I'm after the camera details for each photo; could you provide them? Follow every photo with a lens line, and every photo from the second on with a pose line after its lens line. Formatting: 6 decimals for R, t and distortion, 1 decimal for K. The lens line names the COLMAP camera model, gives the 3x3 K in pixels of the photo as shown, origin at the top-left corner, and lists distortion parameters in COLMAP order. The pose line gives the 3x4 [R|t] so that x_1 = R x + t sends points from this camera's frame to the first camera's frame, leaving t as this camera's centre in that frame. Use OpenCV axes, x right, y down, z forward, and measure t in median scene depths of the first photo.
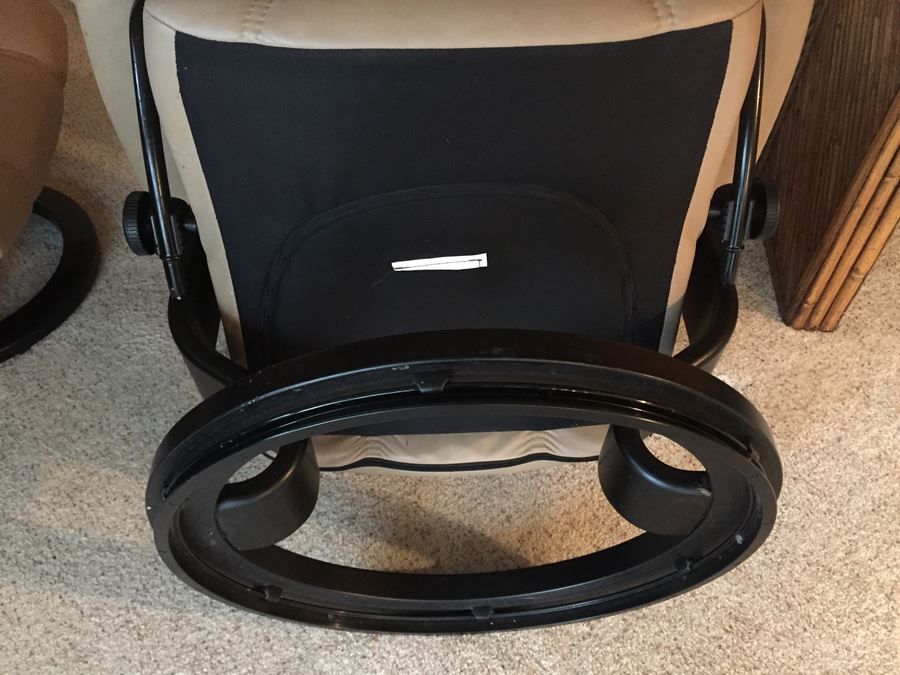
lens RADIAL K [[766.2, 0, 450.0], [0, 766.2, 337.5], [0, 0, 1]] dist [0.085968, -0.124685]
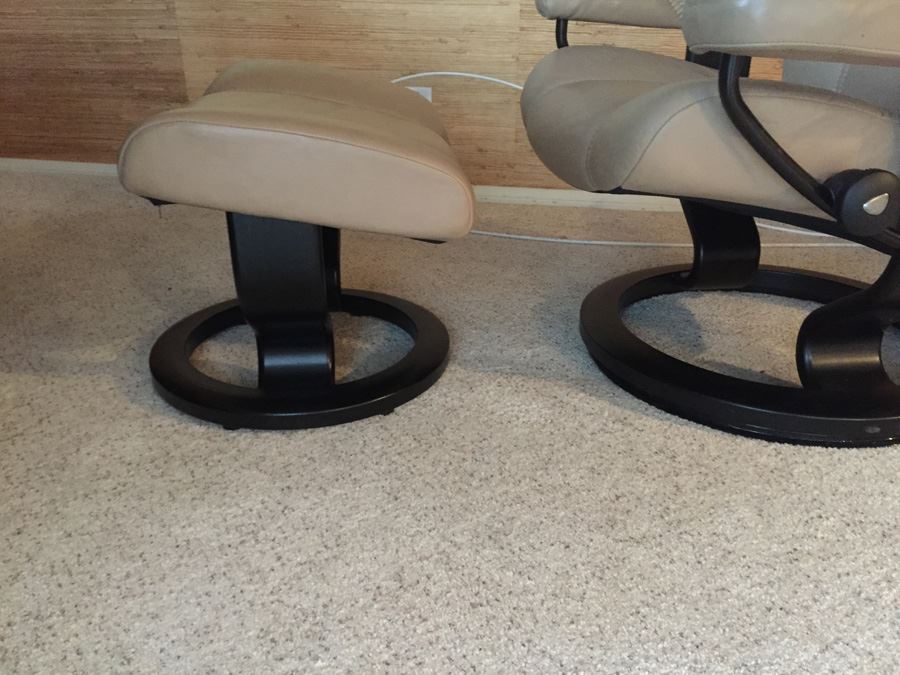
lens RADIAL K [[766.2, 0, 450.0], [0, 766.2, 337.5], [0, 0, 1]] dist [0.085968, -0.124685]
pose [[0.996337, 0.022403, -0.082529, -0.429398], [-0.056020, 0.900158, -0.431946, 0.324477], [0.064612, 0.434987, 0.898116, 0.203034]]
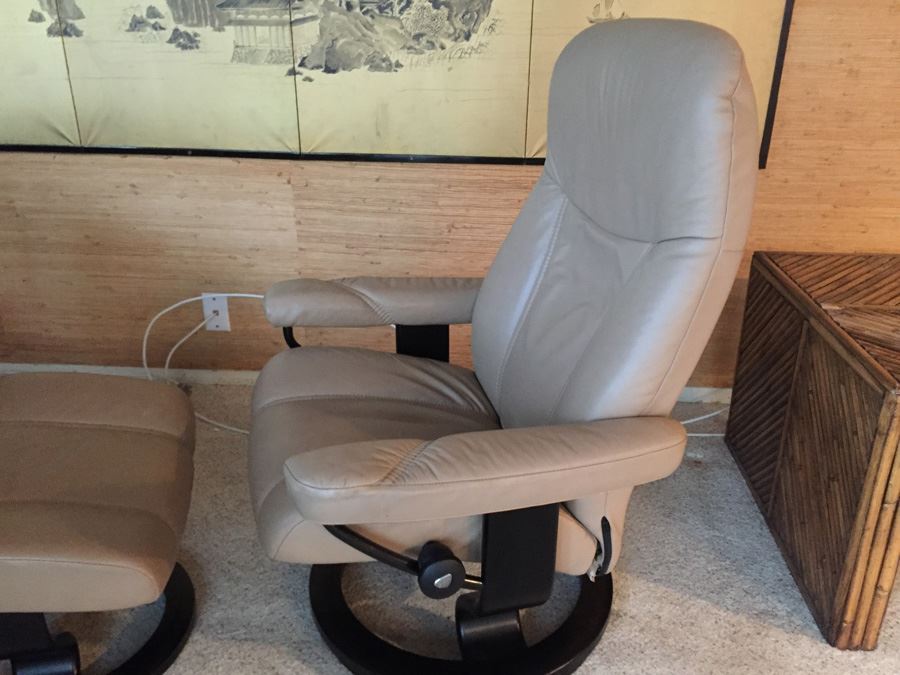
lens RADIAL K [[766.2, 0, 450.0], [0, 766.2, 337.5], [0, 0, 1]] dist [0.085968, -0.124685]
pose [[0.998732, -0.028476, 0.041506, -0.148981], [0.044269, 0.889363, -0.455053, 0.078556], [-0.023956, 0.456314, 0.889496, -0.174531]]
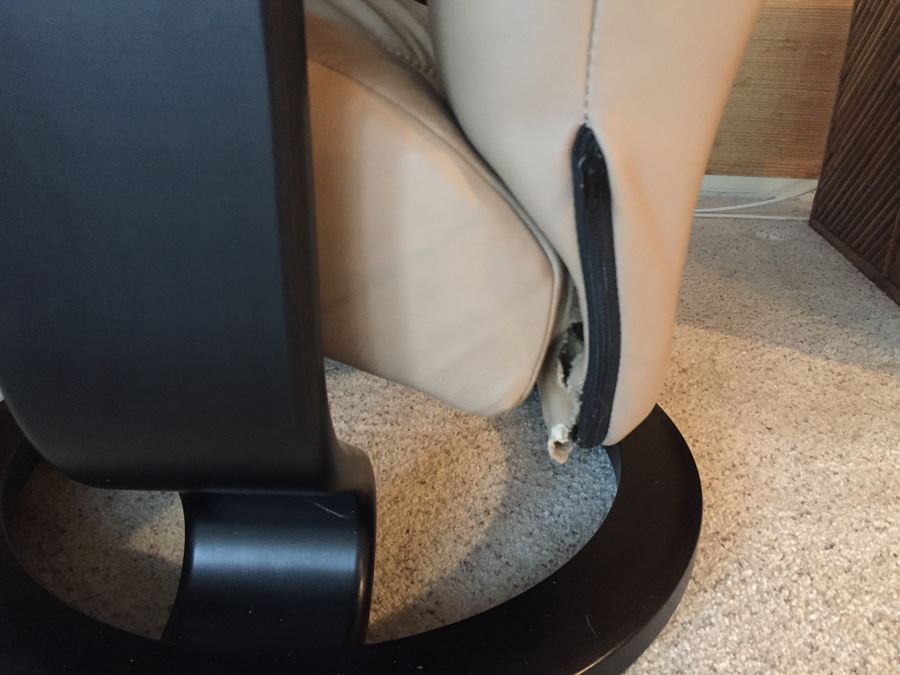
lens RADIAL K [[766.2, 0, 450.0], [0, 766.2, 337.5], [0, 0, 1]] dist [0.085968, -0.124685]
pose [[0.999896, 0.012050, -0.007890, -0.027917], [-0.014307, 0.894024, -0.447791, 0.251132], [0.001659, 0.447857, 0.894103, 0.442365]]
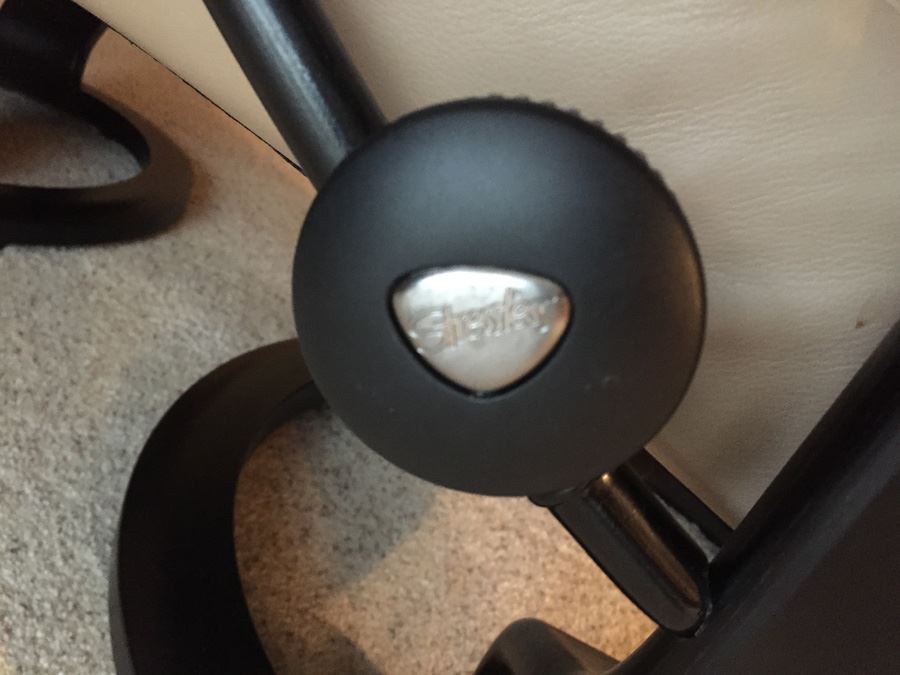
lens RADIAL K [[779.4, 0, 450.0], [0, 779.4, 337.5], [0, 0, 1]] dist [0.080220, -0.144428]
pose [[0.900986, 0.433128, -0.024987, -0.226829], [-0.400079, 0.807200, -0.434010, 0.187768], [-0.167812, 0.401034, 0.900562, 0.497418]]
